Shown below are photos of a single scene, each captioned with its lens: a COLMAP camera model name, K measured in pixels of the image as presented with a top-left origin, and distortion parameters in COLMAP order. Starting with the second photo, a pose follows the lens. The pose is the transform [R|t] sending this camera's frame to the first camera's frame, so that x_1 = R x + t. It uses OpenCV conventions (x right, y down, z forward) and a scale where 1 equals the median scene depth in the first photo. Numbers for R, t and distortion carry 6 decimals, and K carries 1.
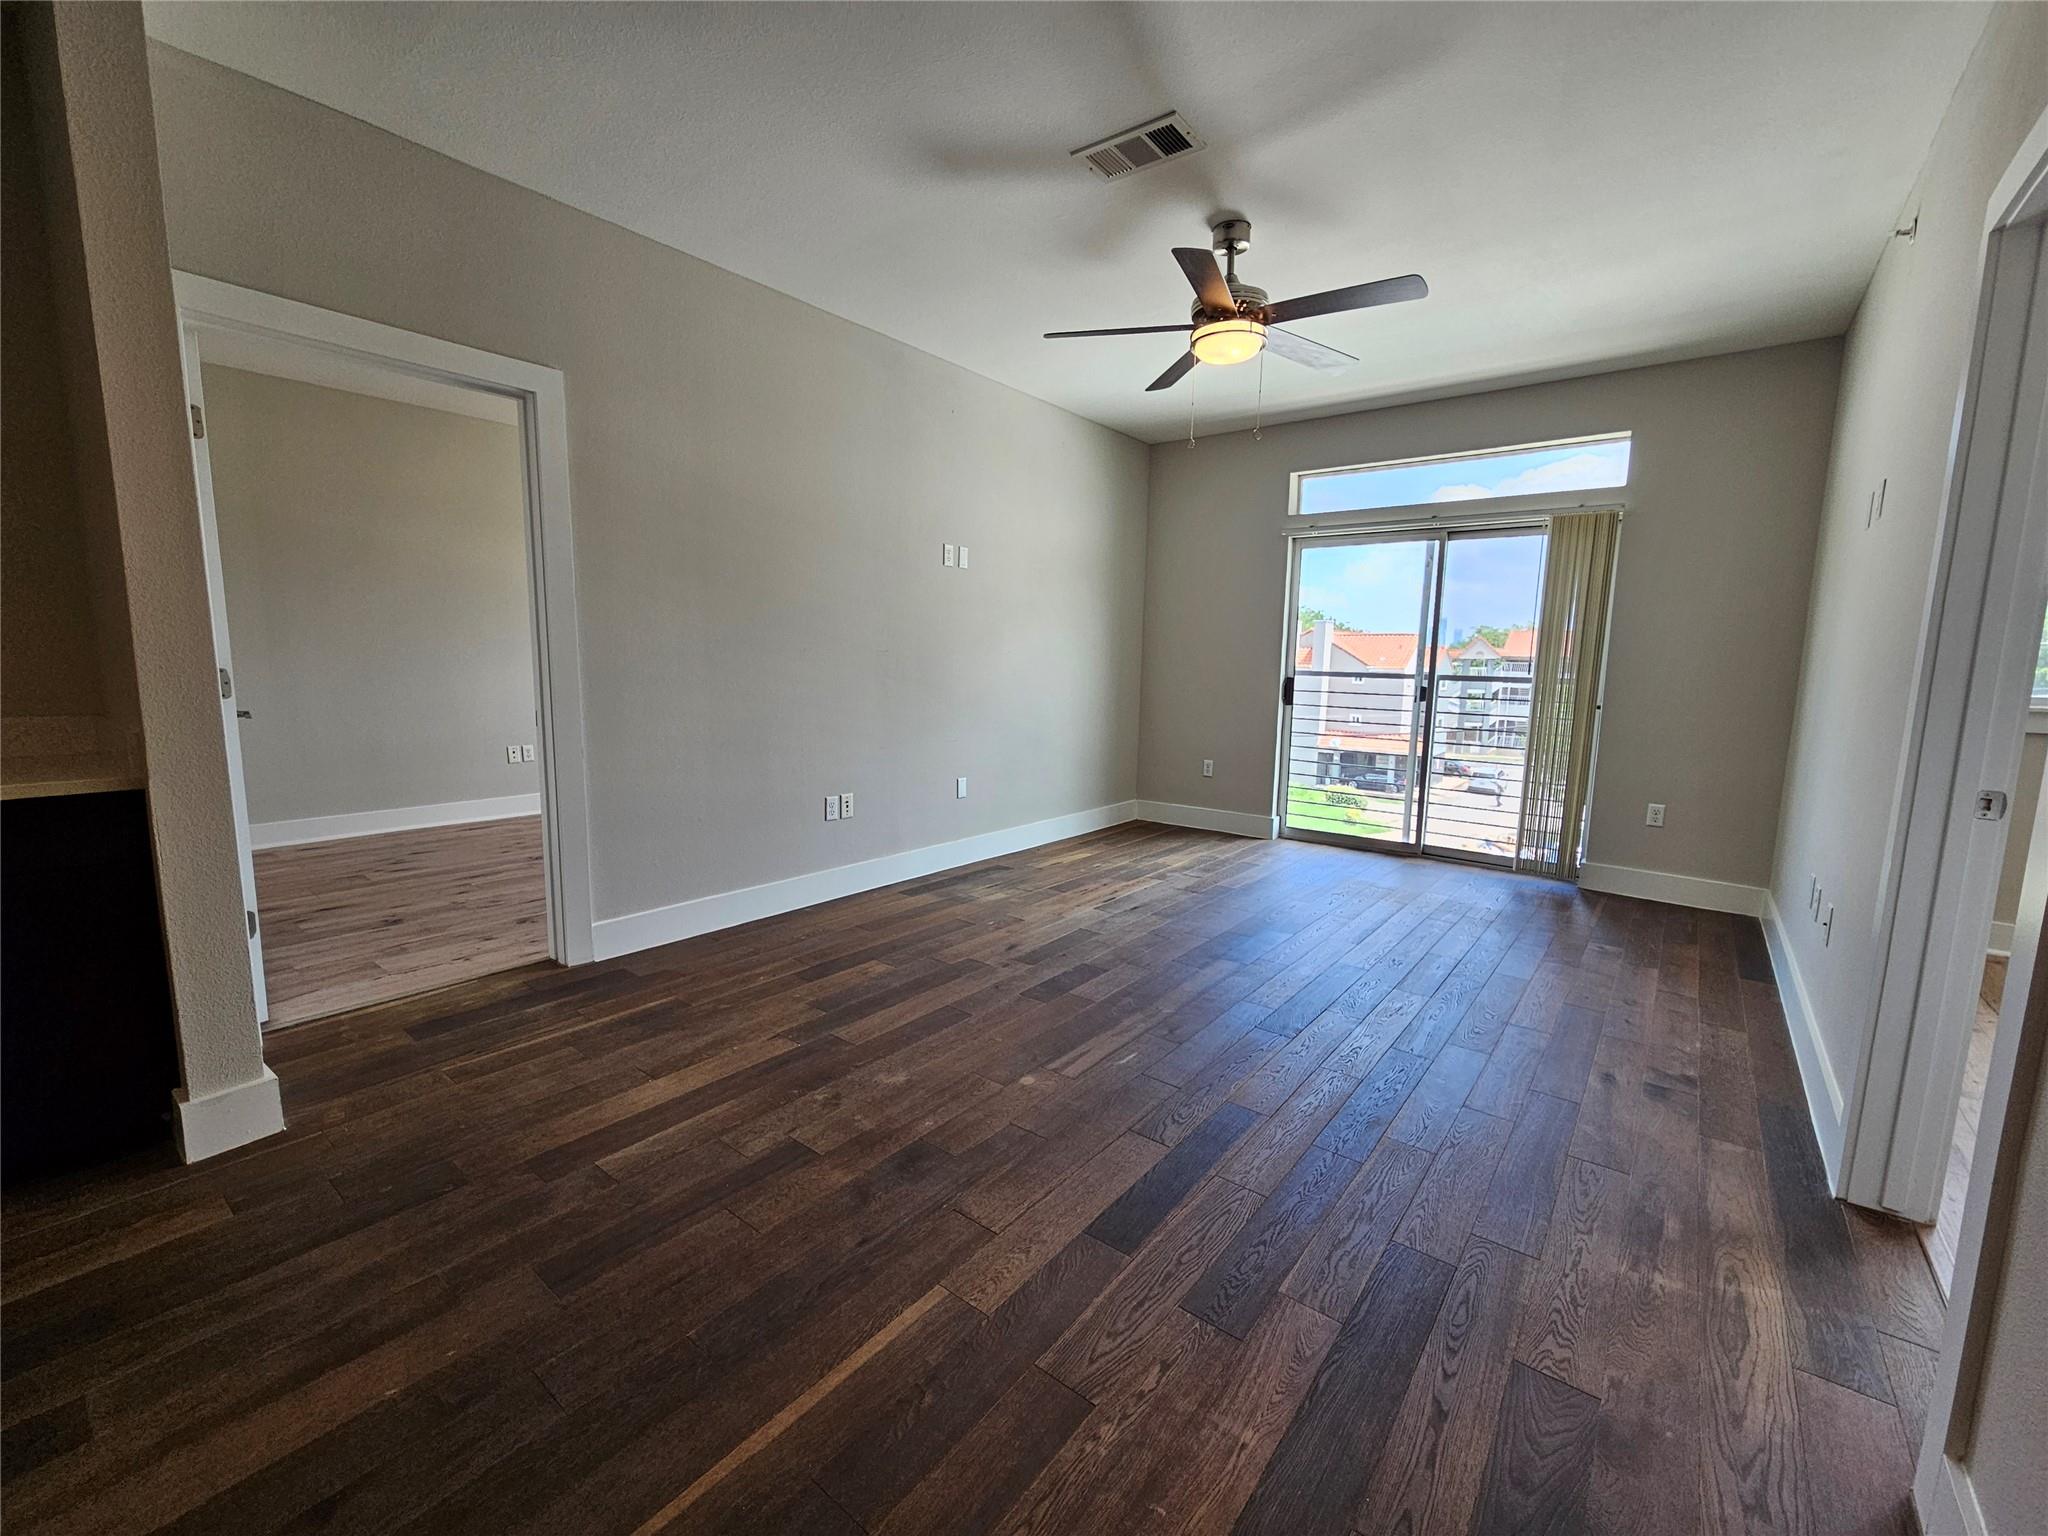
lens RADIAL K [[841.0, 0, 1023.2], [0, 841.0, 775.0], [0, 0, 1]] dist [-0.001904, 0.001490]
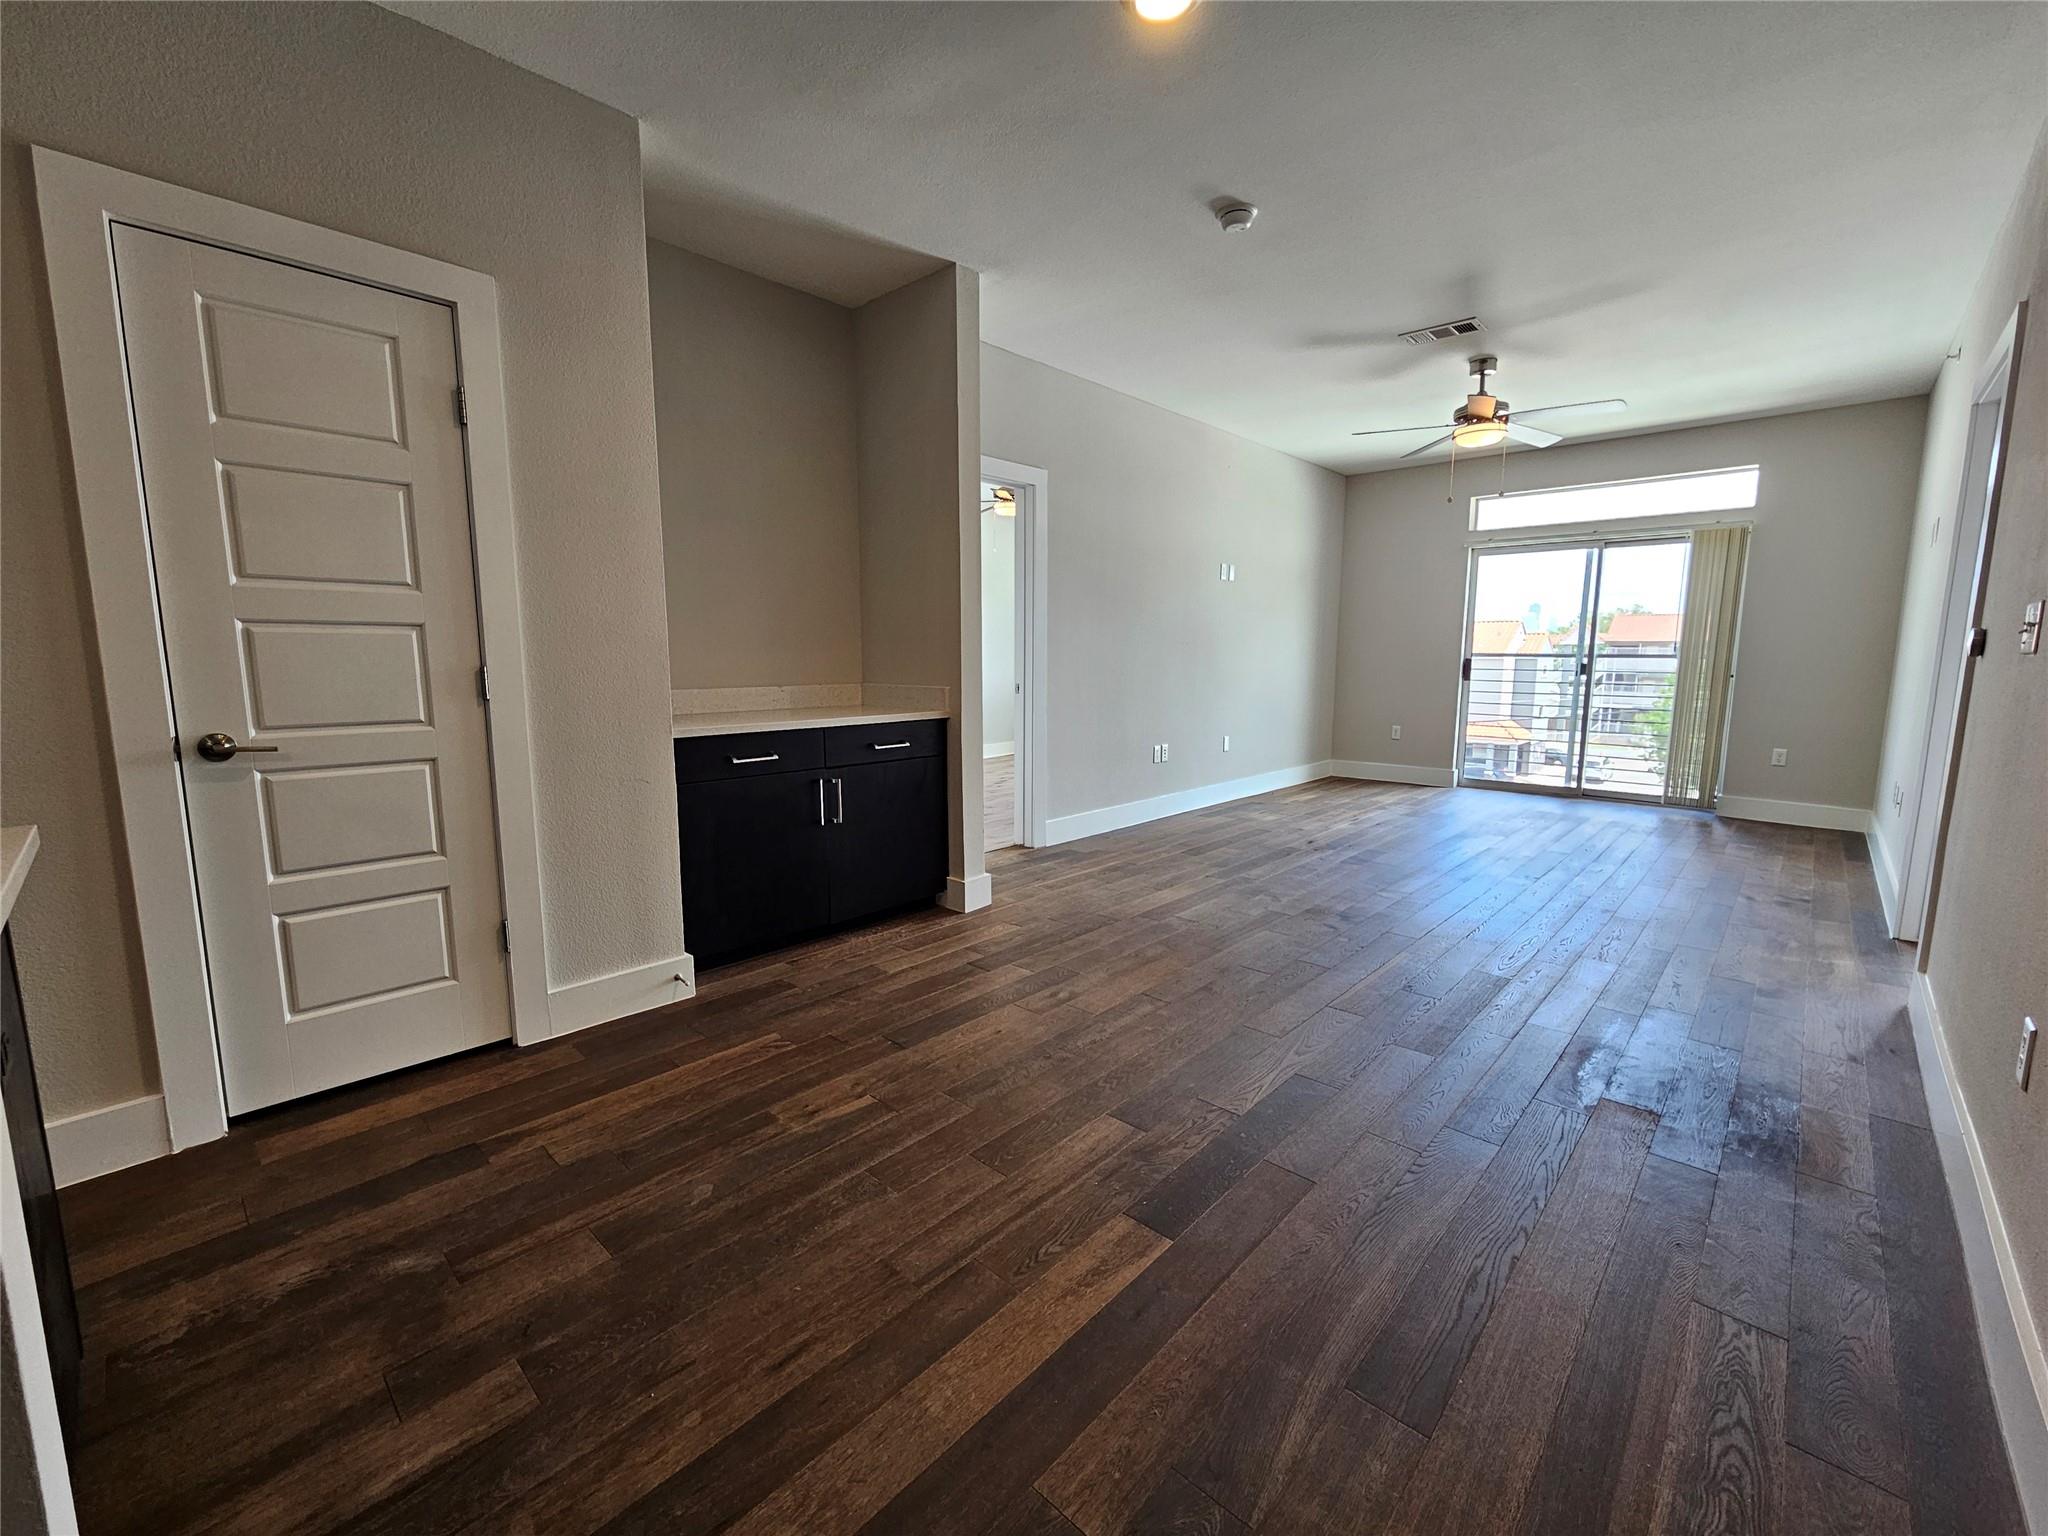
lens RADIAL K [[841.0, 0, 1022.6], [0, 841.0, 774.5], [0, 0, 1]] dist [-0.001904, 0.001490]
pose [[0.996284, -0.006397, -0.085886, -0.326197], [0.006745, 0.999970, 0.003753, 0.065569], [0.085859, -0.004319, 0.996298, -0.425903]]
